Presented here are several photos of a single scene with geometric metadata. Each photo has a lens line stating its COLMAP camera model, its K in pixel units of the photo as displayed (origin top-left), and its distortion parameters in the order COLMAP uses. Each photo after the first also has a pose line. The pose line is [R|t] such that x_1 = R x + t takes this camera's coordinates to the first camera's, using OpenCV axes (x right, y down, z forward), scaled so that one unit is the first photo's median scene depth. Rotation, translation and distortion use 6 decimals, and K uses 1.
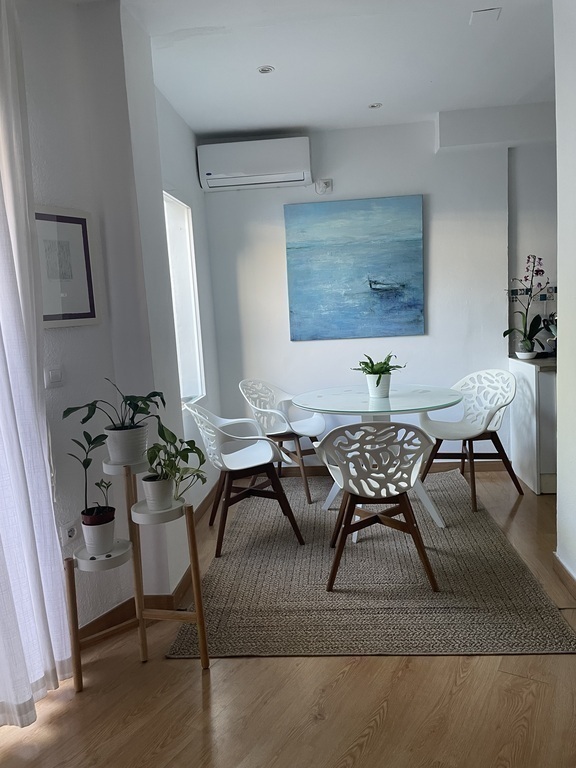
lens RADIAL K [[594.2, 0, 288.0], [0, 594.2, 384.0], [0, 0, 1]] dist [0.102404, -0.148373]
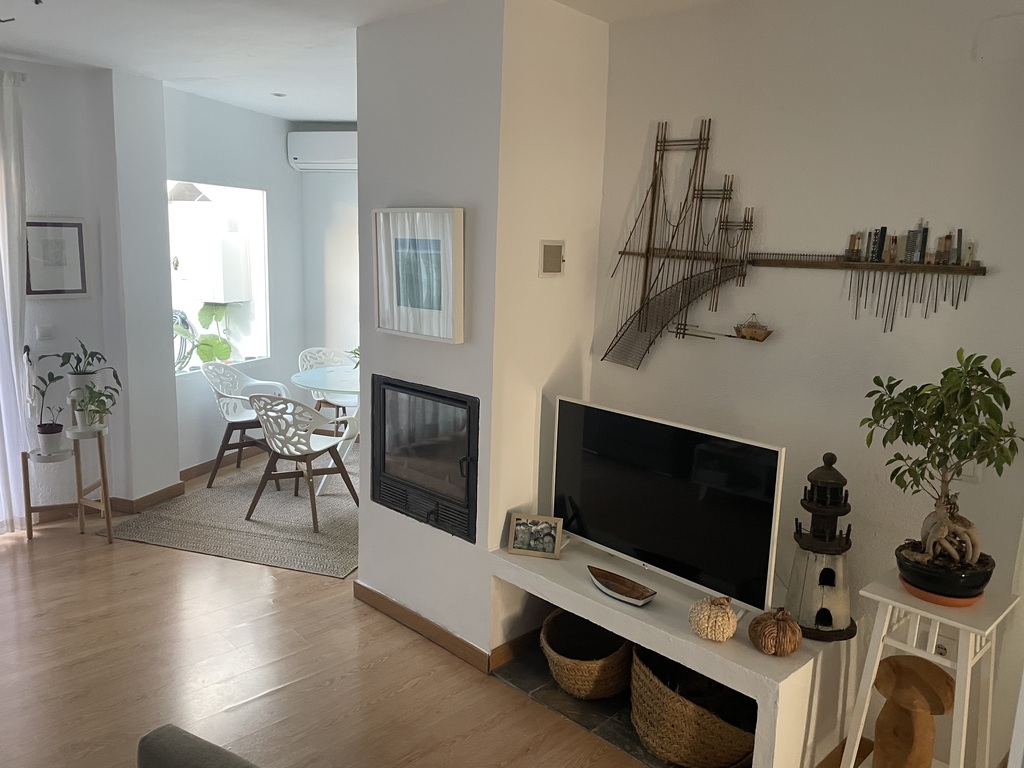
lens RADIAL K [[792.3, 0, 512.0], [0, 792.3, 384.0], [0, 0, 1]] dist [0.102404, -0.148373]
pose [[0.964407, 0.134571, -0.227619, 1.033391], [-0.122056, 0.990173, 0.068259, -0.142118], [0.234567, -0.038047, 0.971355, -0.567164]]
